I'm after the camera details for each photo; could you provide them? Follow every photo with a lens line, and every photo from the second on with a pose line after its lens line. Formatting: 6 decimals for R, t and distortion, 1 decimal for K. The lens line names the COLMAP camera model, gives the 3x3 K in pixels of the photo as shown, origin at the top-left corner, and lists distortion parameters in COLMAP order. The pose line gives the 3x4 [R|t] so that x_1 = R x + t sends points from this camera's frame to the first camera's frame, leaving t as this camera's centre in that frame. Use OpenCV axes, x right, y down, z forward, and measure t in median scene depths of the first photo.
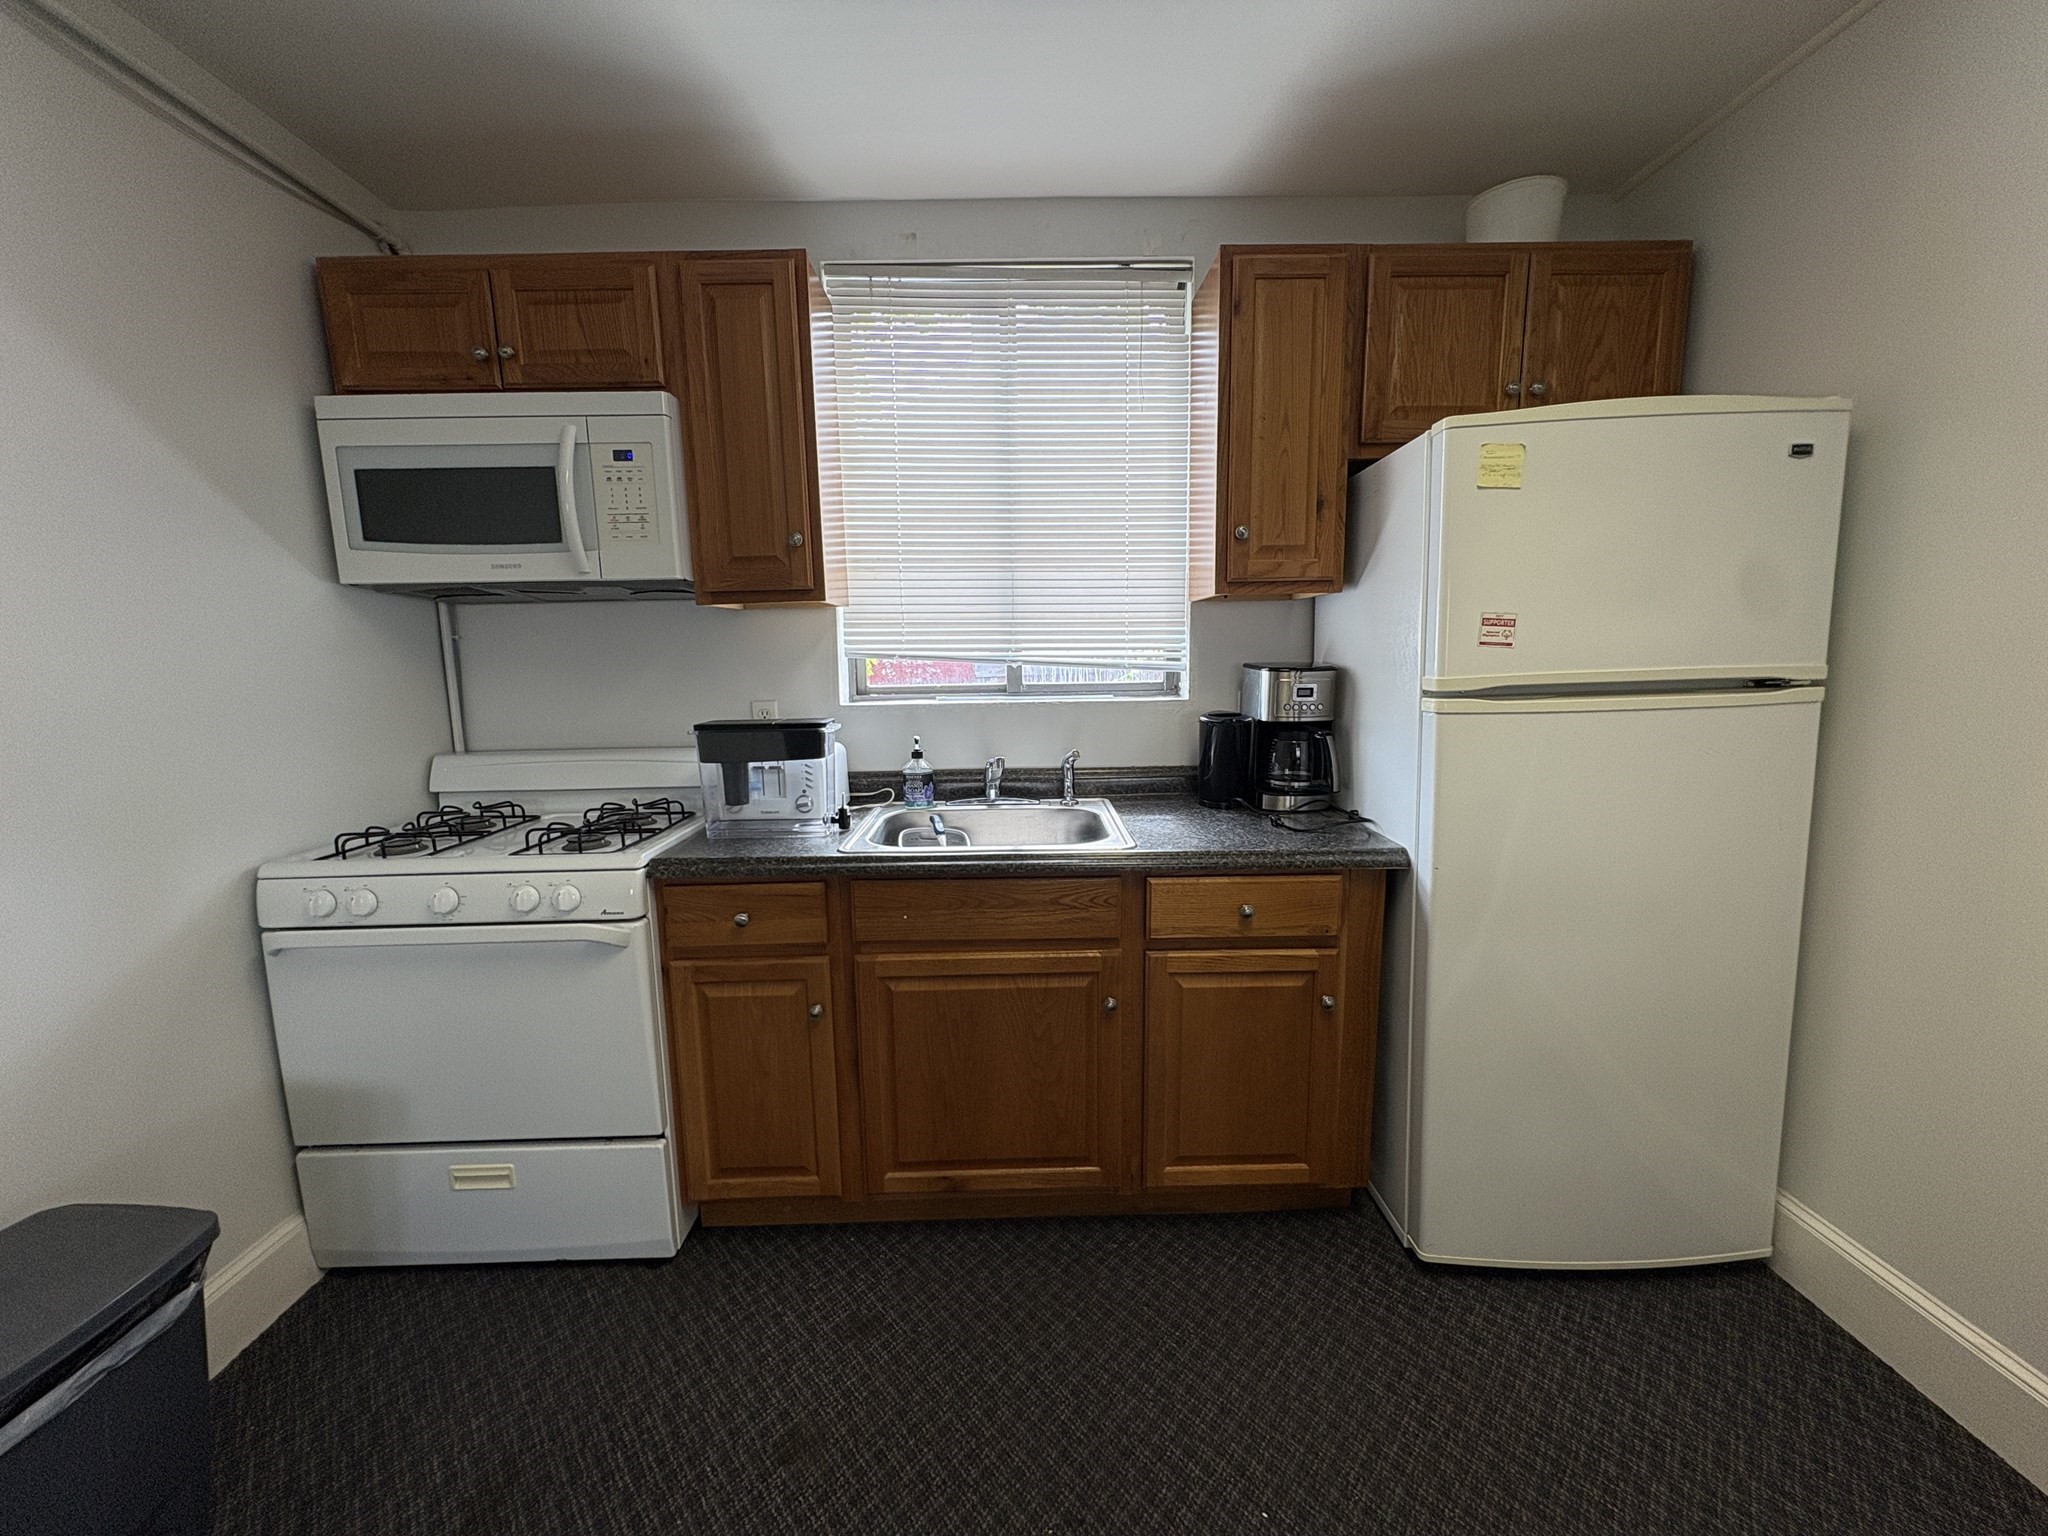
lens RADIAL K [[806.9, 0, 1025.7], [0, 806.9, 771.2], [0, 0, 1]] dist [-0.000321, -0.000203]
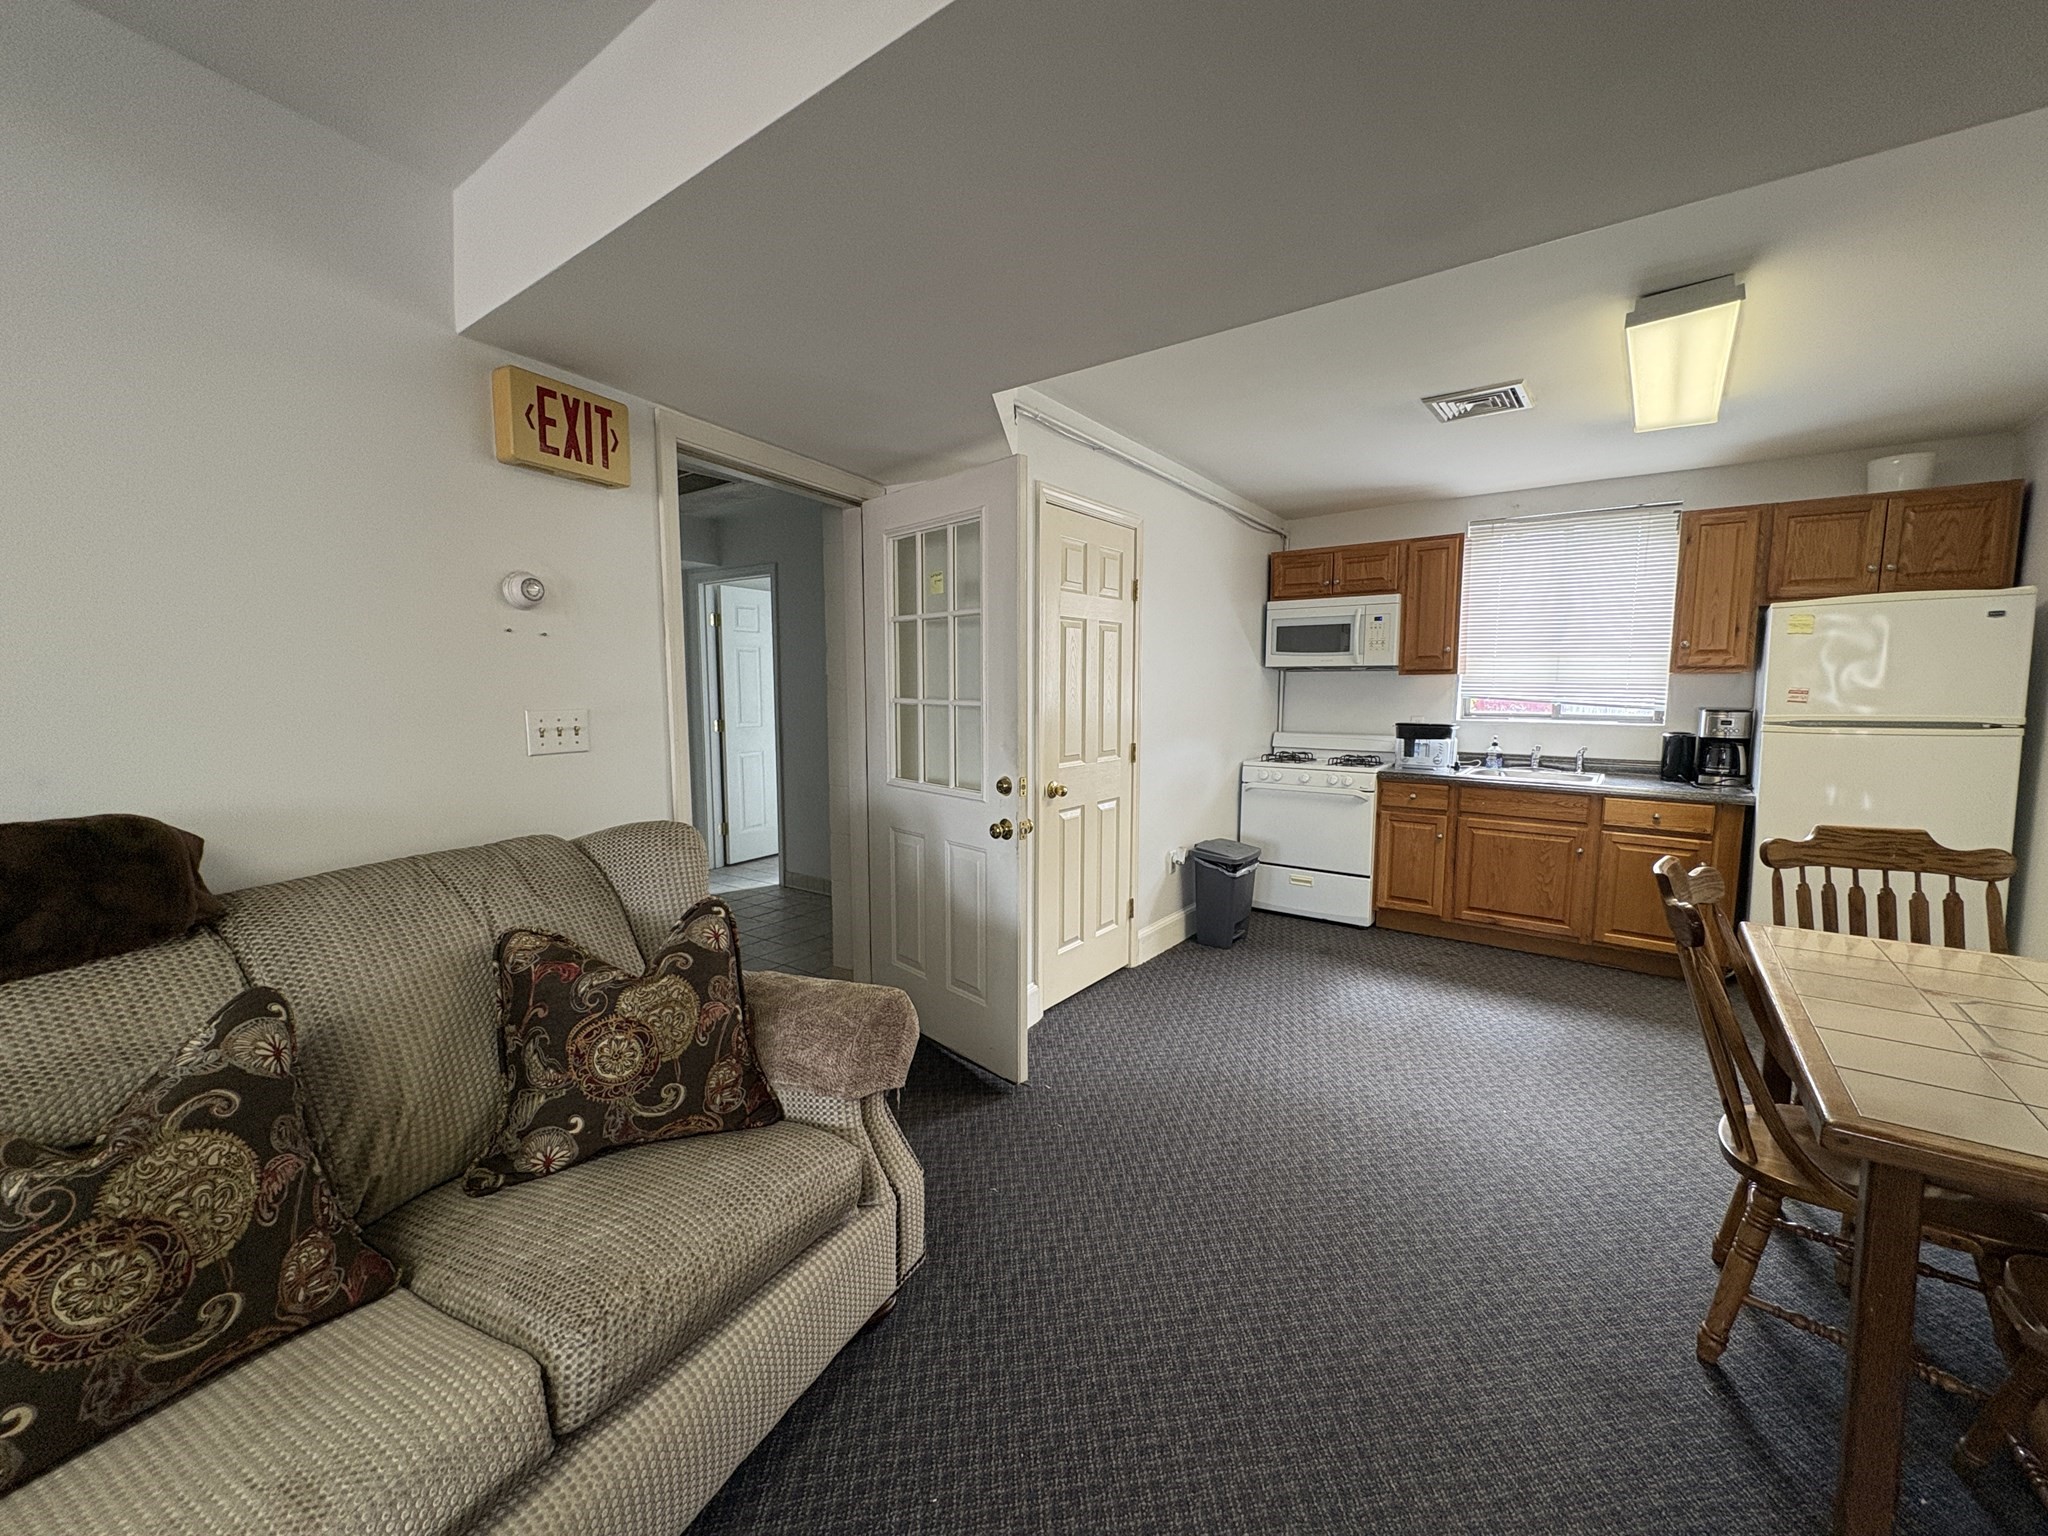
lens RADIAL K [[806.9, 0, 1025.7], [0, 806.9, 771.2], [0, 0, 1]] dist [-0.000321, -0.000203]
pose [[0.790516, 0.082816, -0.606816, 0.217457], [-0.106855, 0.994268, -0.003508, 0.223557], [0.603048, 0.067614, 0.794834, -1.691258]]
